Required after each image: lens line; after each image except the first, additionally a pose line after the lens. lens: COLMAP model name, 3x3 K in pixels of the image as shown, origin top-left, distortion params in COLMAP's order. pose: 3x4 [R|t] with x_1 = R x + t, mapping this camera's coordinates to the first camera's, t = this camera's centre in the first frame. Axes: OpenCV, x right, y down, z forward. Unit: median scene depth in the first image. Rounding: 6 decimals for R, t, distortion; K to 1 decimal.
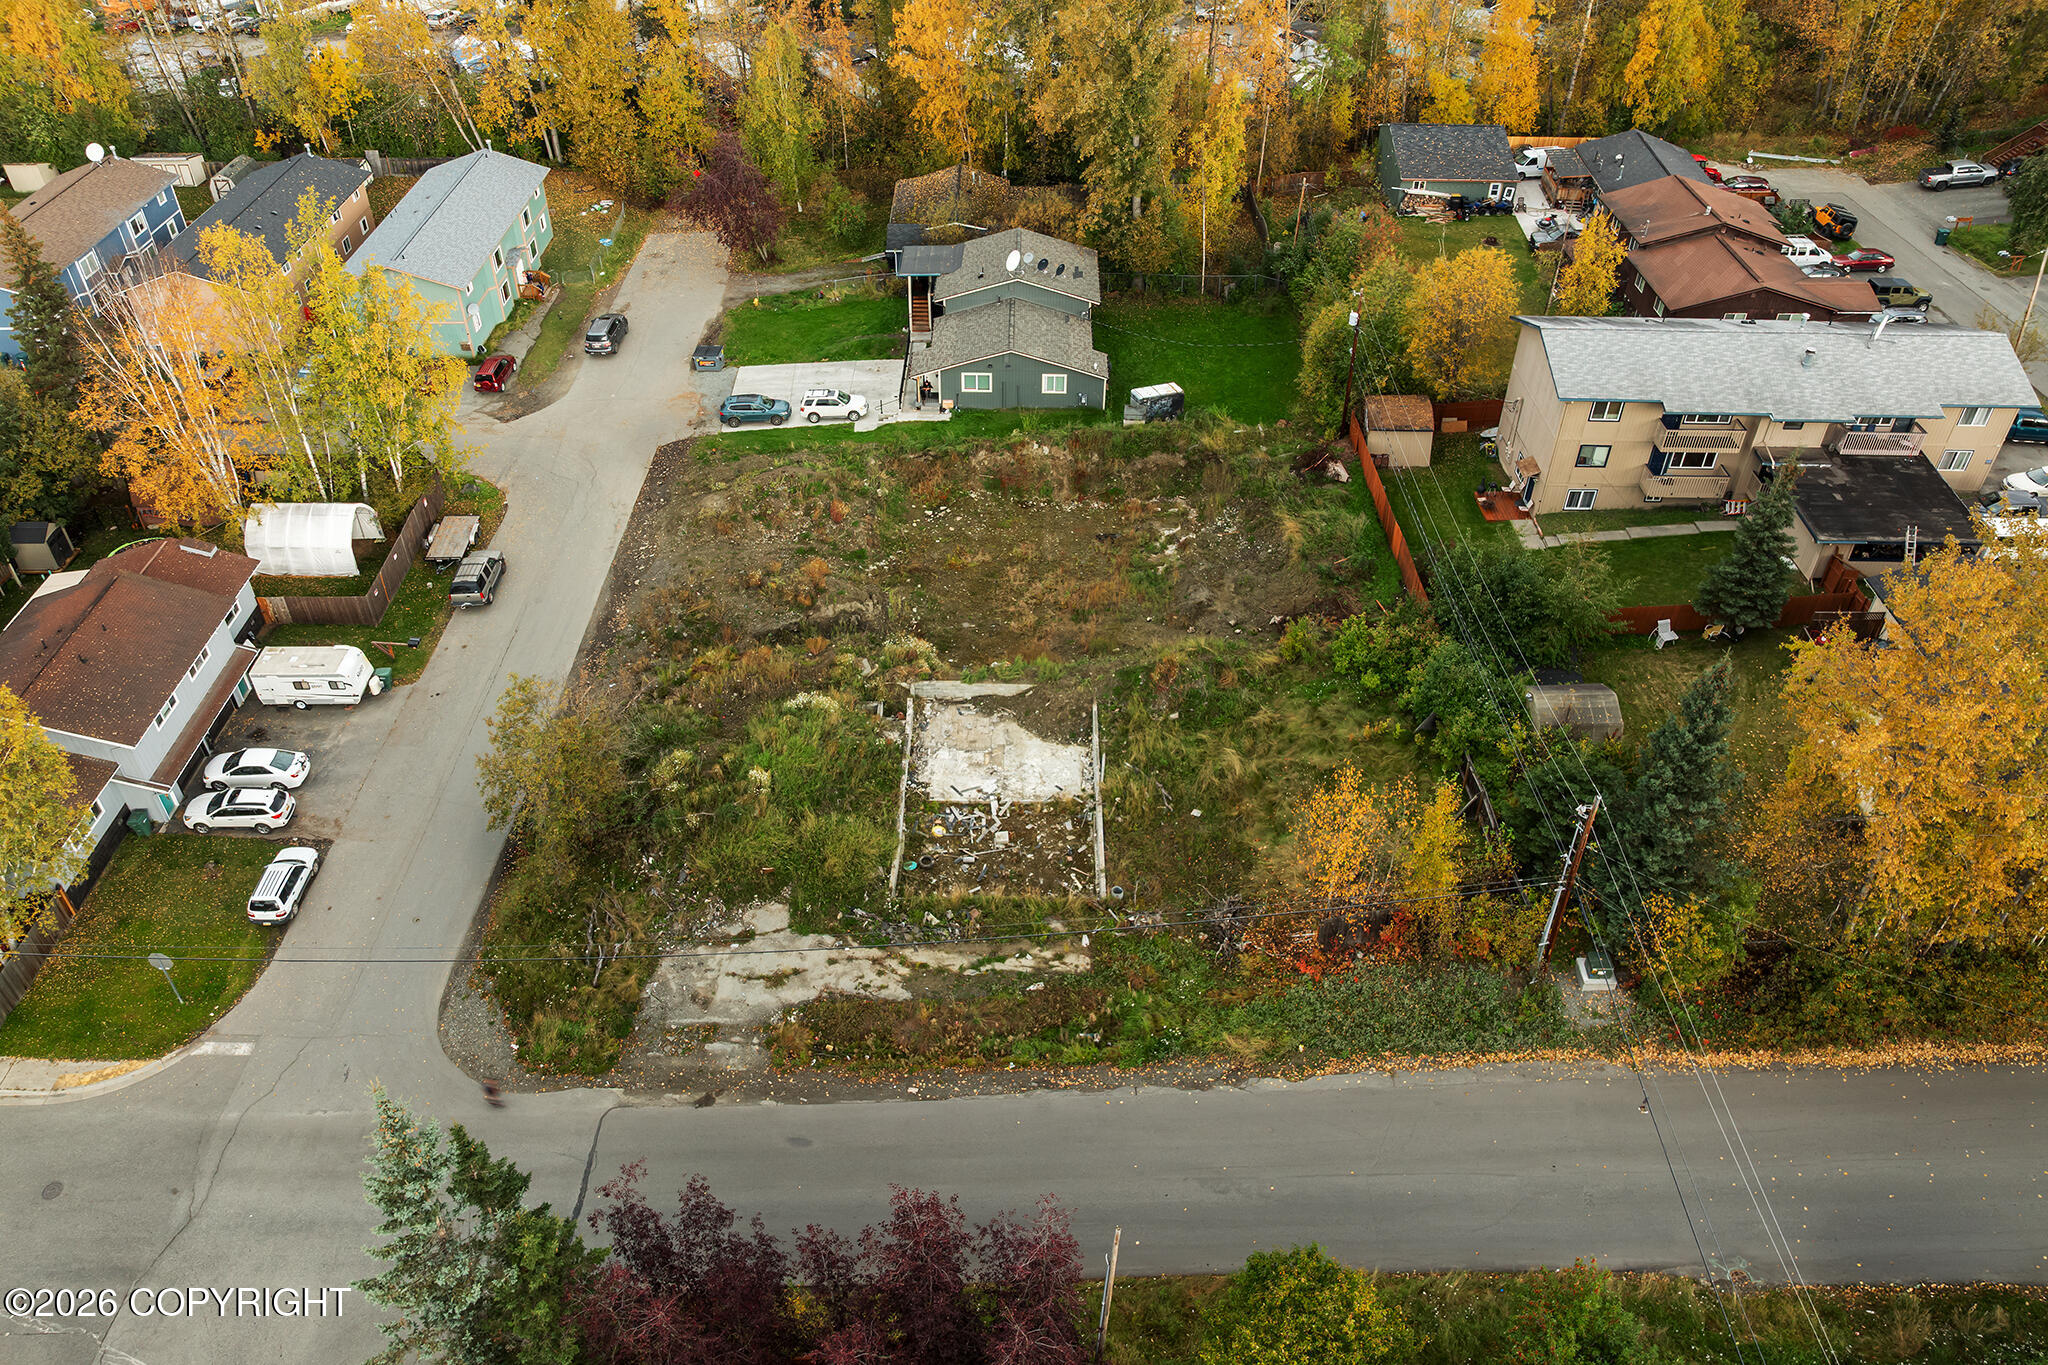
lens RADIAL K [[1478.2, 0, 1024.0], [0, 1478.2, 682.5], [0, 0, 1]] dist [-0.010705, -0.081336]
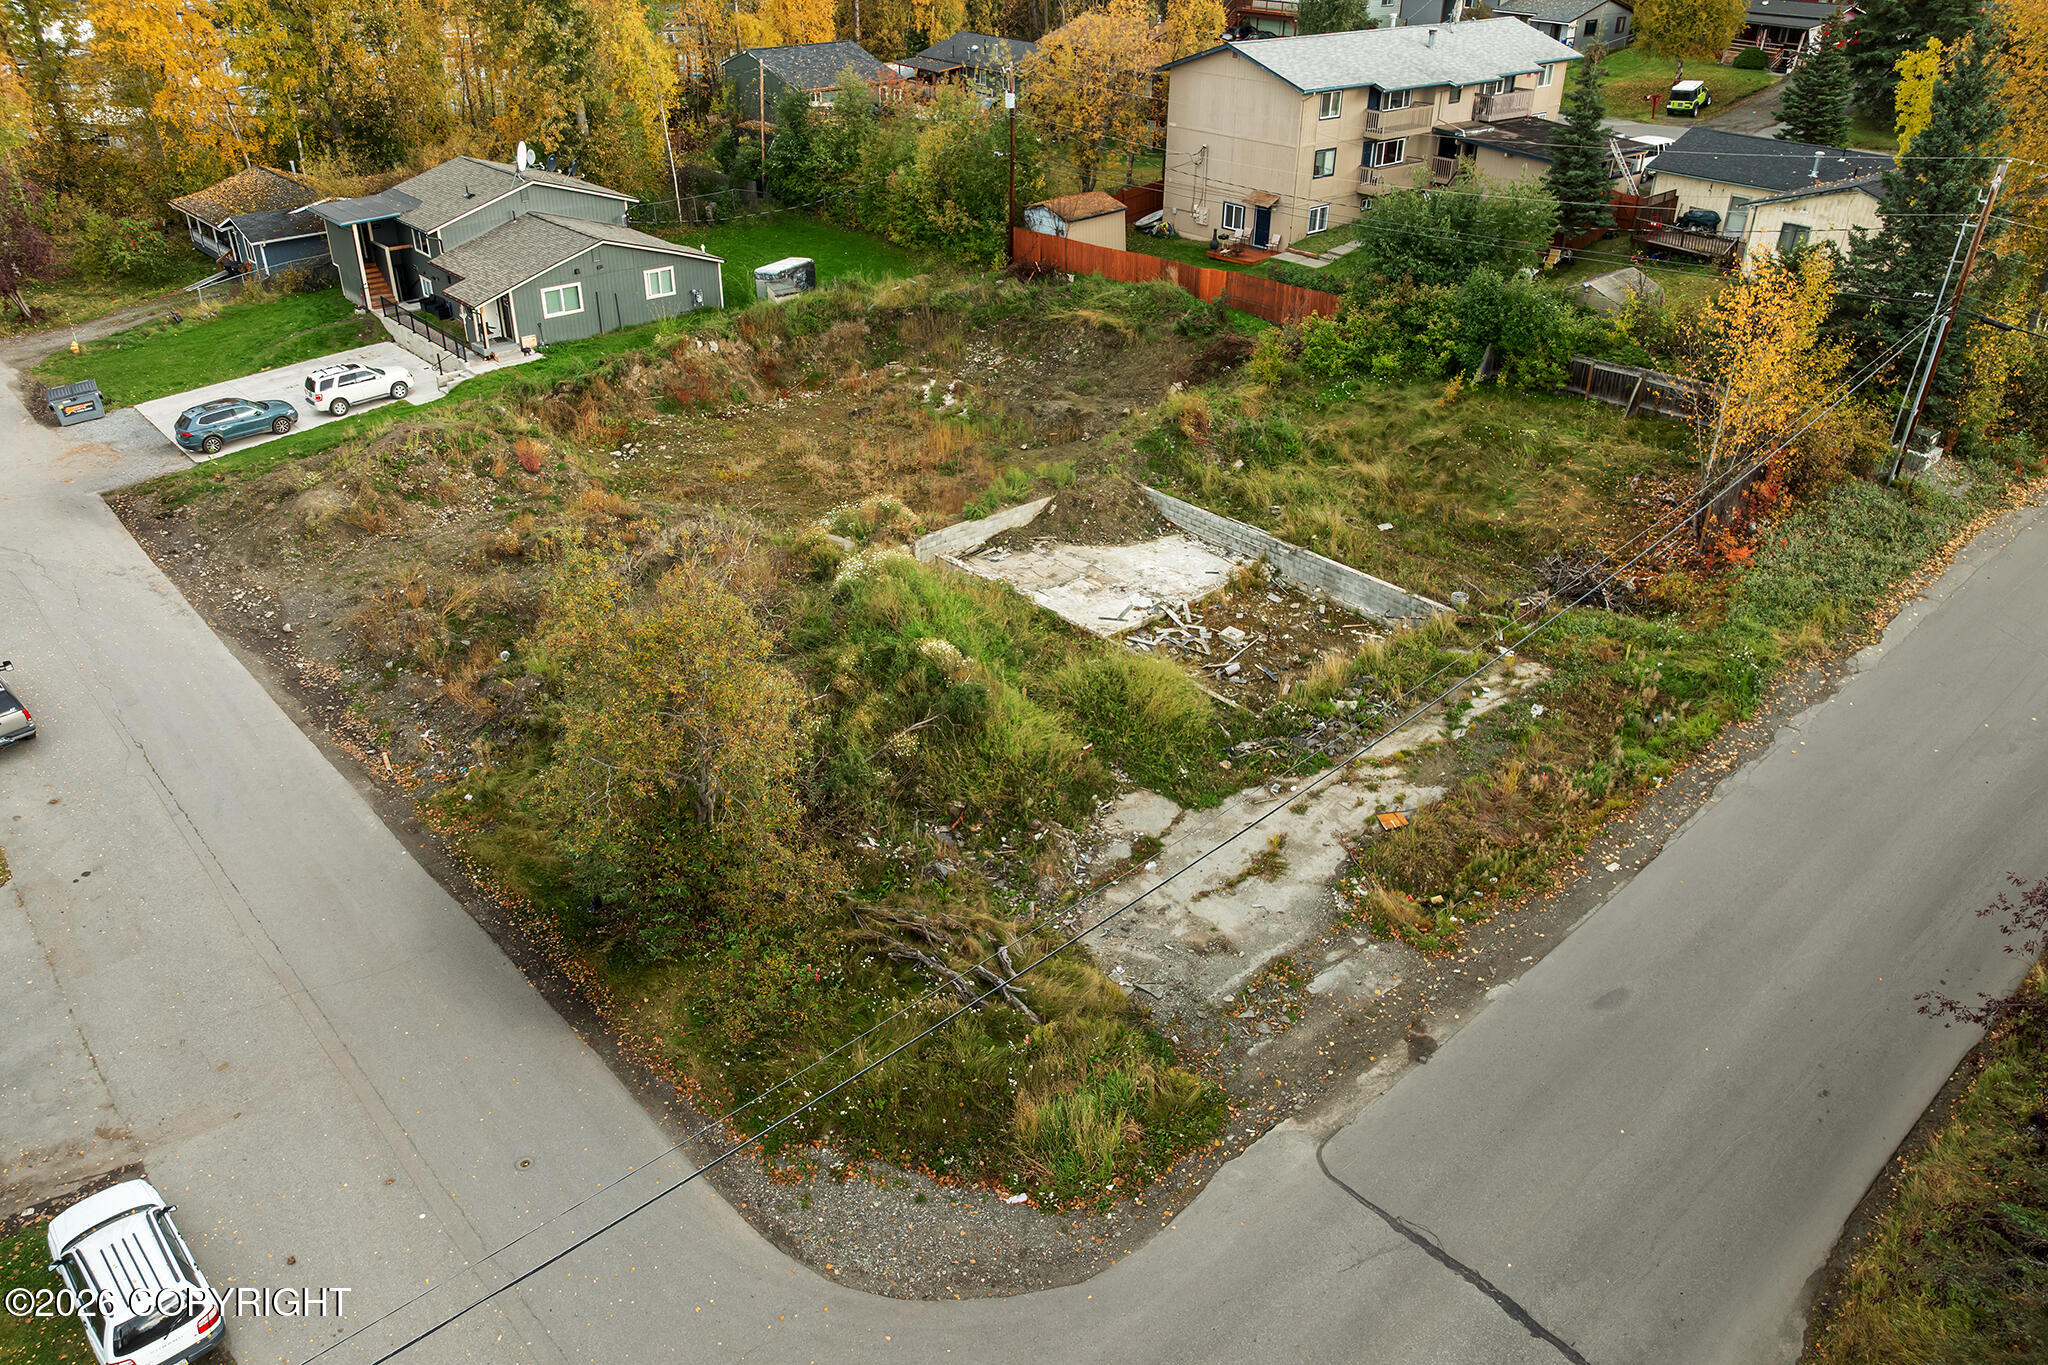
lens RADIAL K [[1472.4, 0, 1023.8], [0, 1472.4, 689.2], [0, 0, 1]] dist [-0.039762, -0.001345]
pose [[0.743998, -0.333353, 0.579089, -0.461442], [0.417003, 0.908818, -0.012592, 0.092849], [-0.522089, 0.250850, 0.815167, 0.493239]]
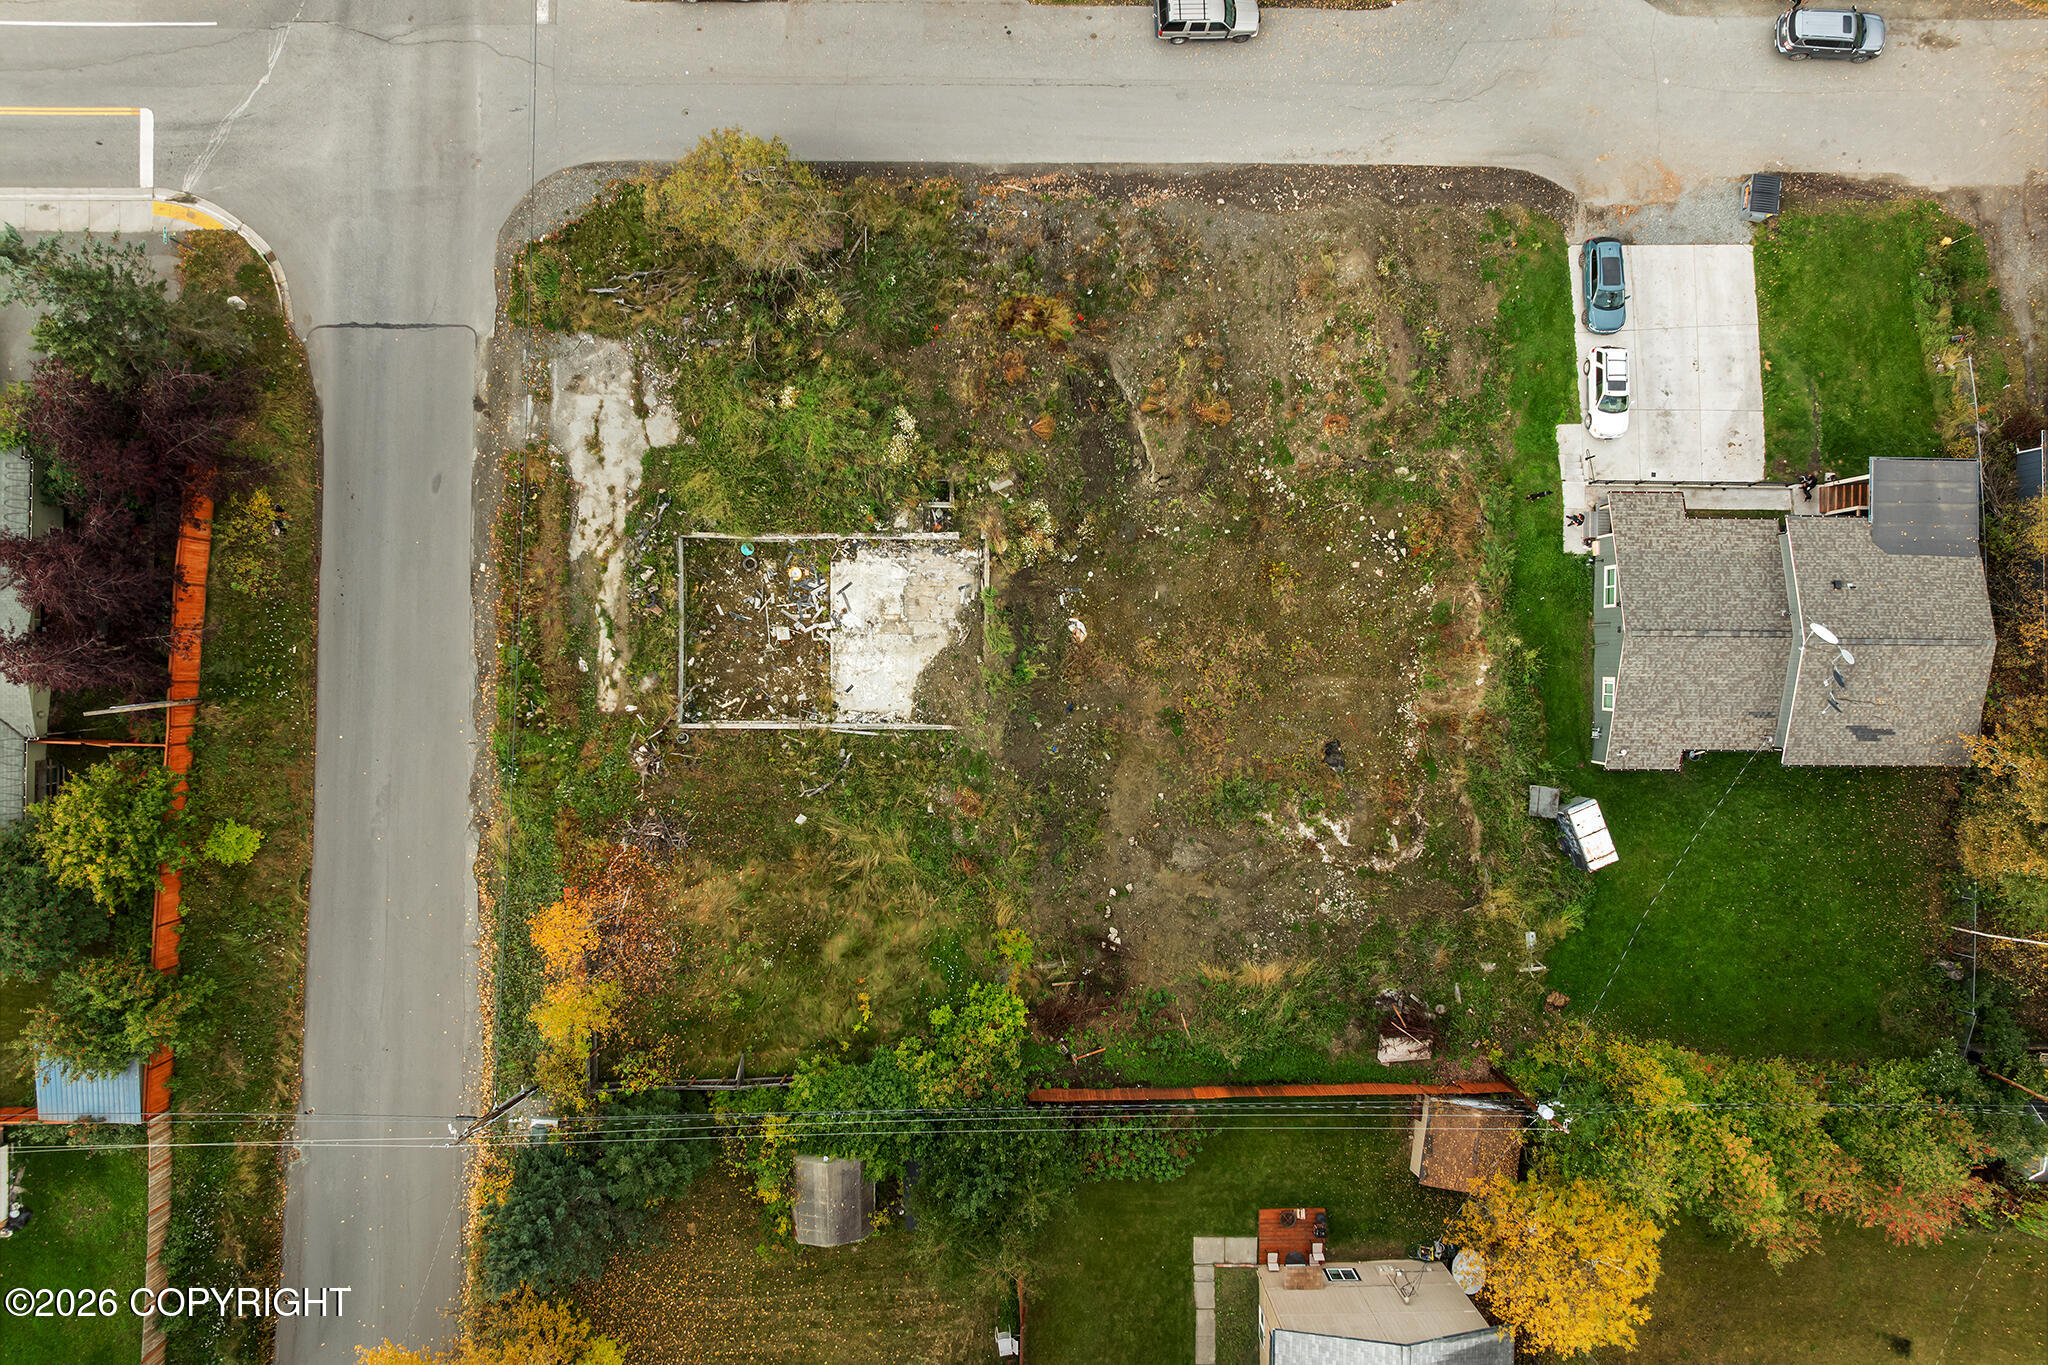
lens RADIAL K [[1453.0, 0, 1024.0], [0, 1453.0, 682.5], [0, 0, 1]] dist [-0.040082, -0.004448]
pose [[0.002480, 0.999960, 0.008643, 0.011021], [-0.636969, -0.005083, 0.770873, -0.775419], [0.770885, -0.007417, 0.636931, 0.453803]]
